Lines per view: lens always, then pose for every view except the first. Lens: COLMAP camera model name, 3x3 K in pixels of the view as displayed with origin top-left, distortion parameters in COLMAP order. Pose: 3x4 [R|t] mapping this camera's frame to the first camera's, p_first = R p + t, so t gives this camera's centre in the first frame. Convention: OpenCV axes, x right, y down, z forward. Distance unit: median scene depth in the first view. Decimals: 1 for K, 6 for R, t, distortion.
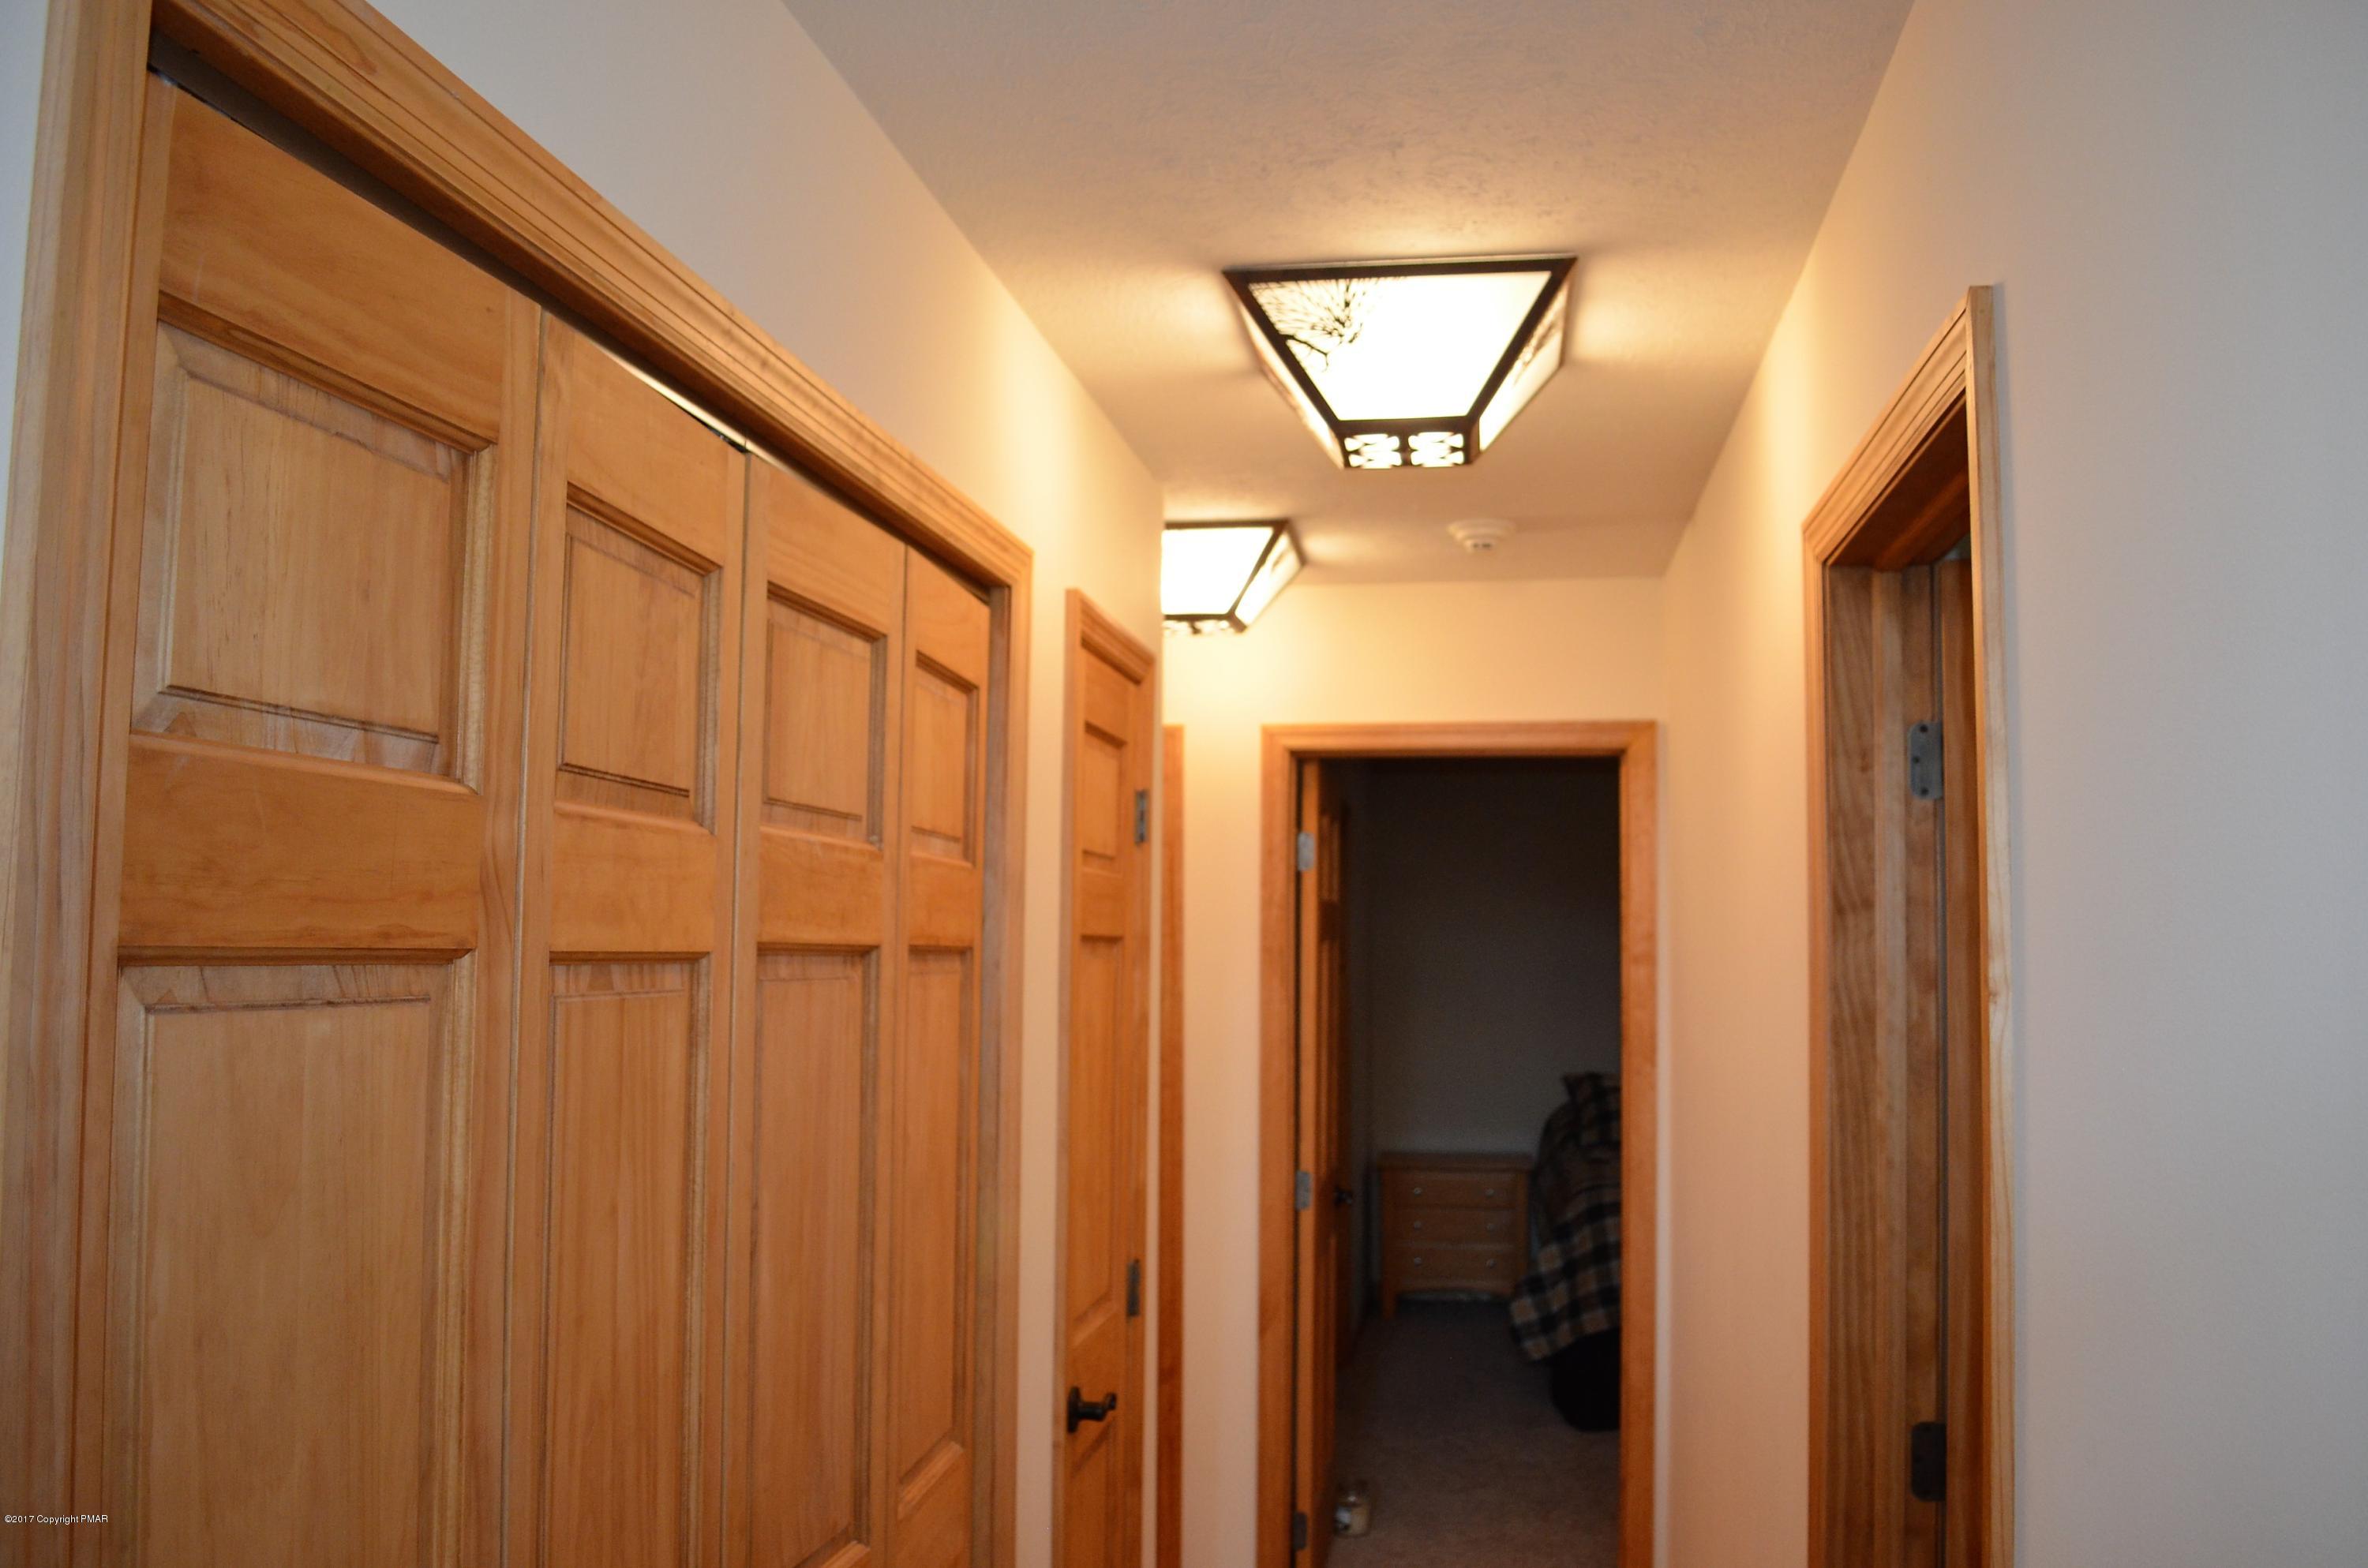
lens RADIAL K [[1866.7, 0, 1193.9], [0, 1866.7, 801.3], [0, 0, 1]] dist [-0.079251, 0.008678]
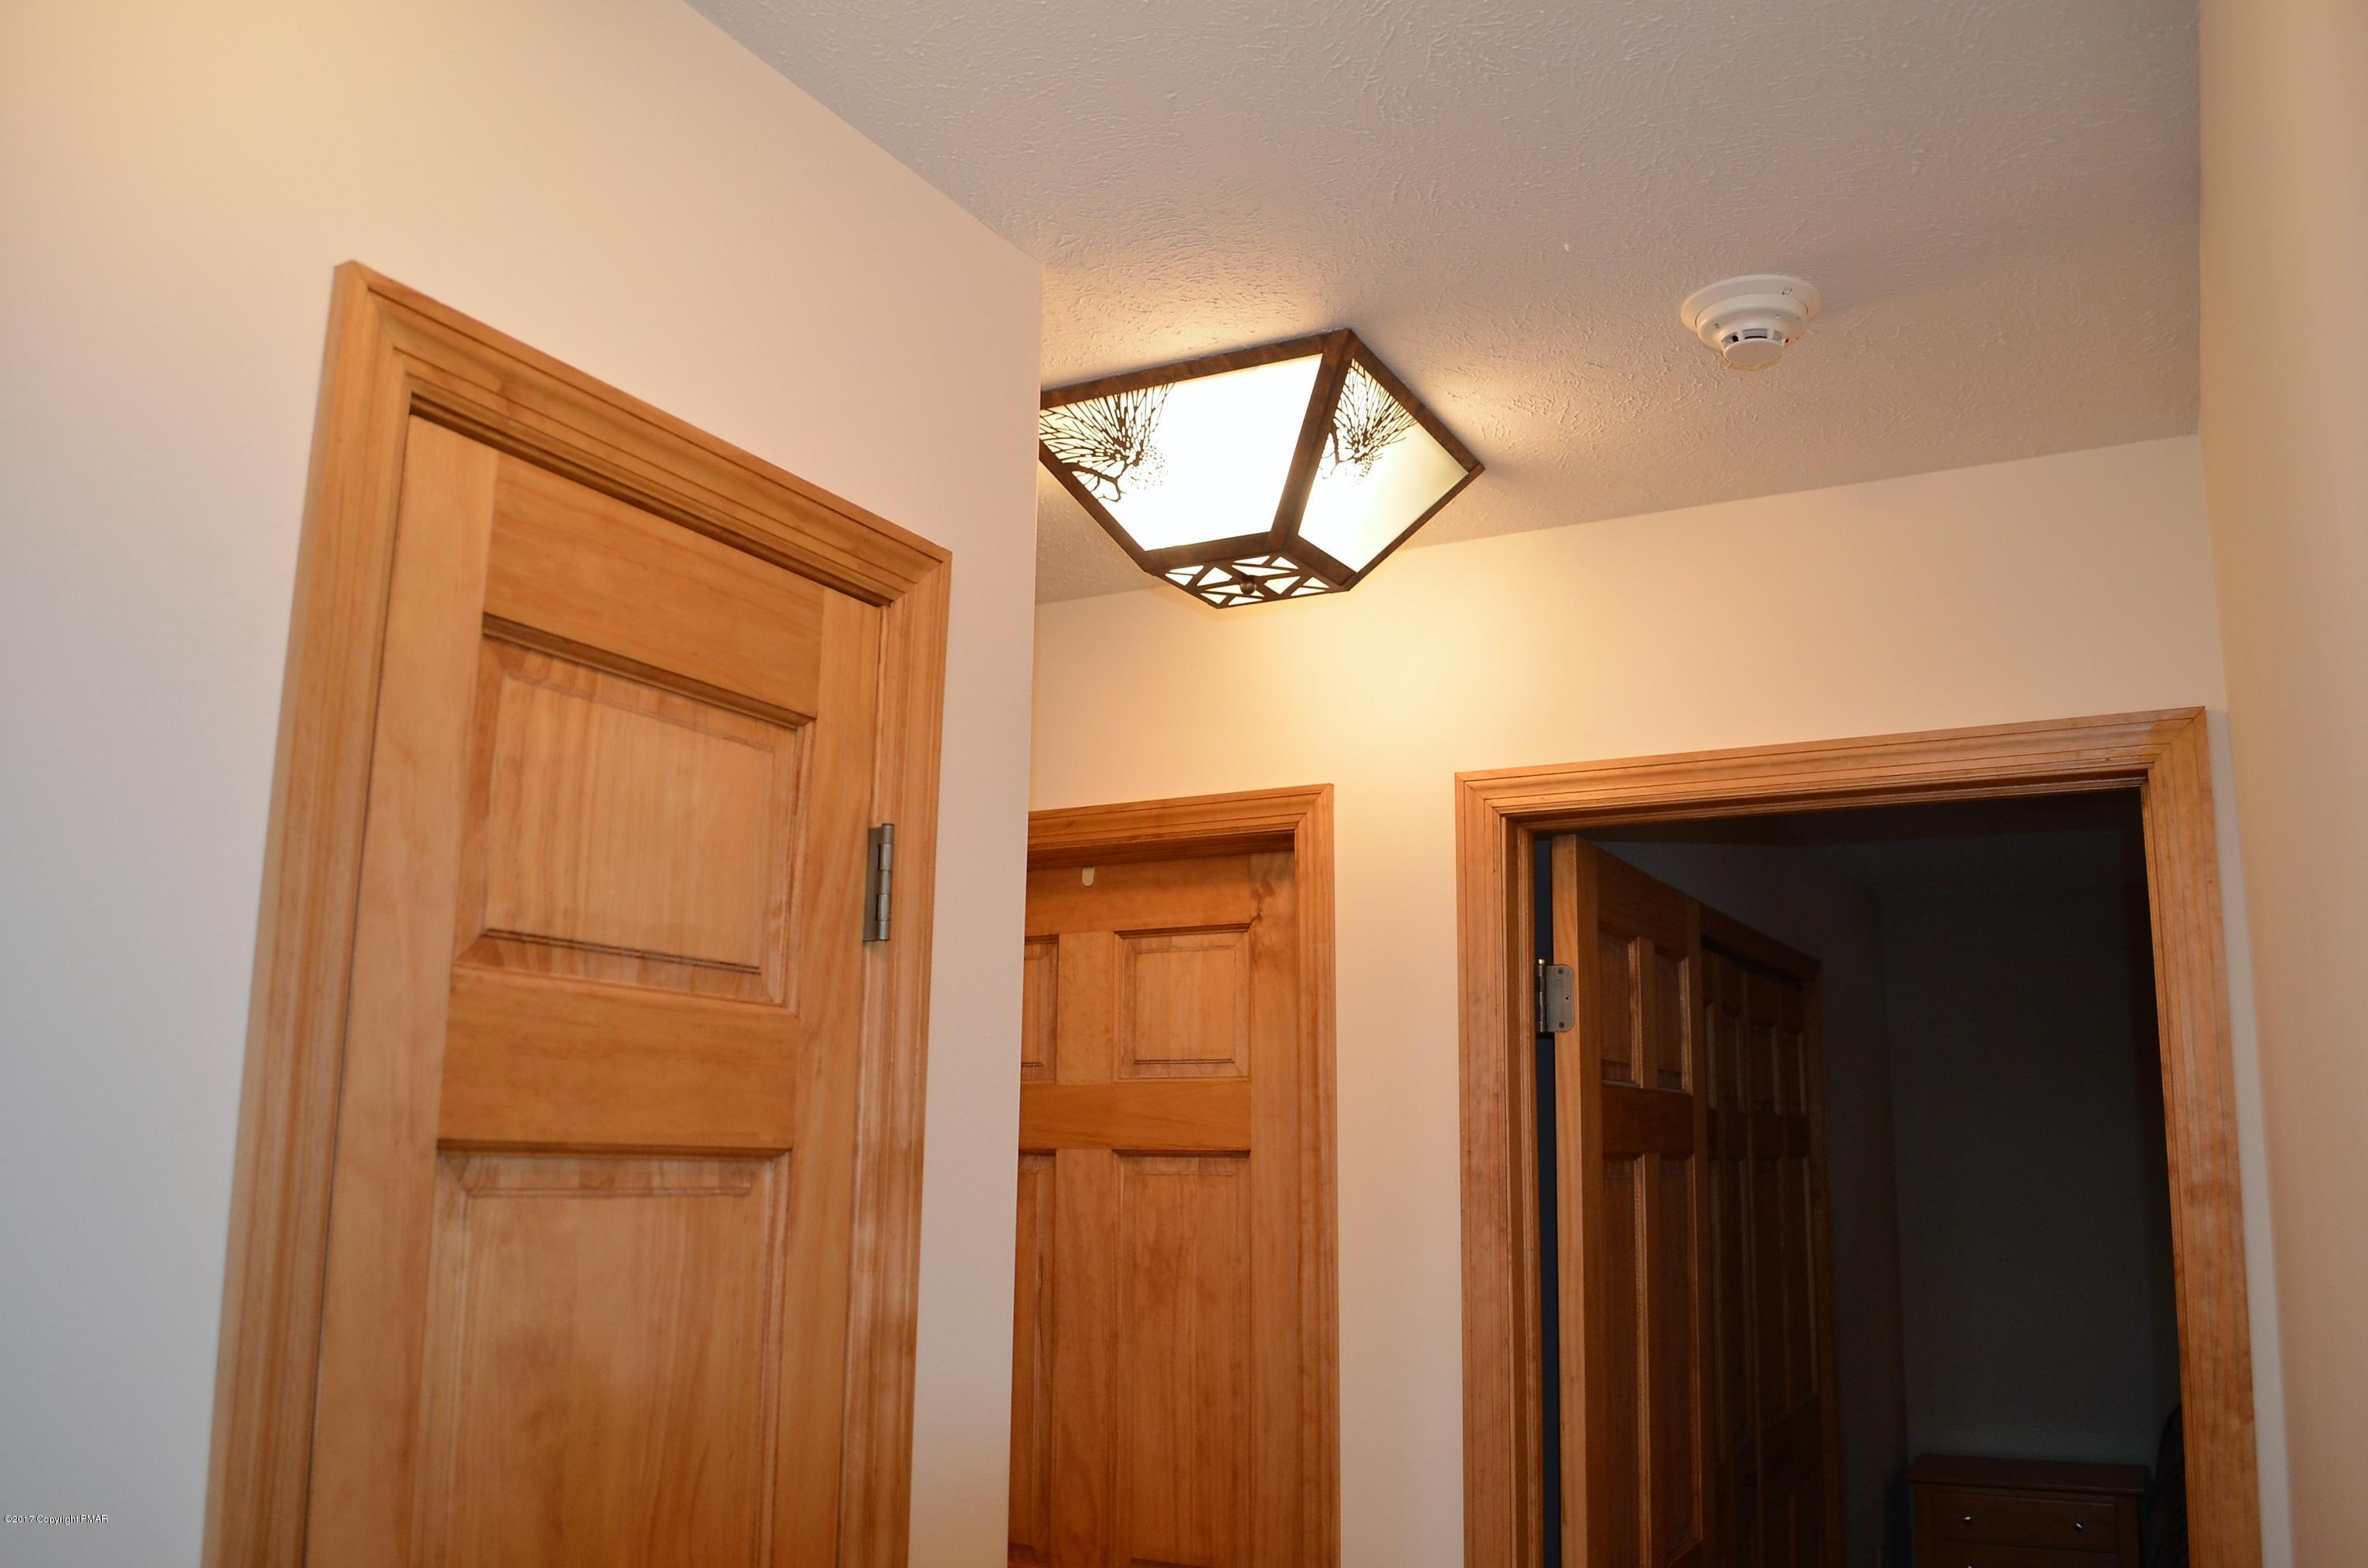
lens RADIAL K [[1866.7, 0, 1193.9], [0, 1866.7, 801.3], [0, 0, 1]] dist [-0.079251, 0.008678]
pose [[0.942340, -0.050969, -0.330754, 0.152810], [0.015999, 0.994065, -0.107605, 0.029433], [0.334276, 0.096109, 0.937562, 0.453467]]
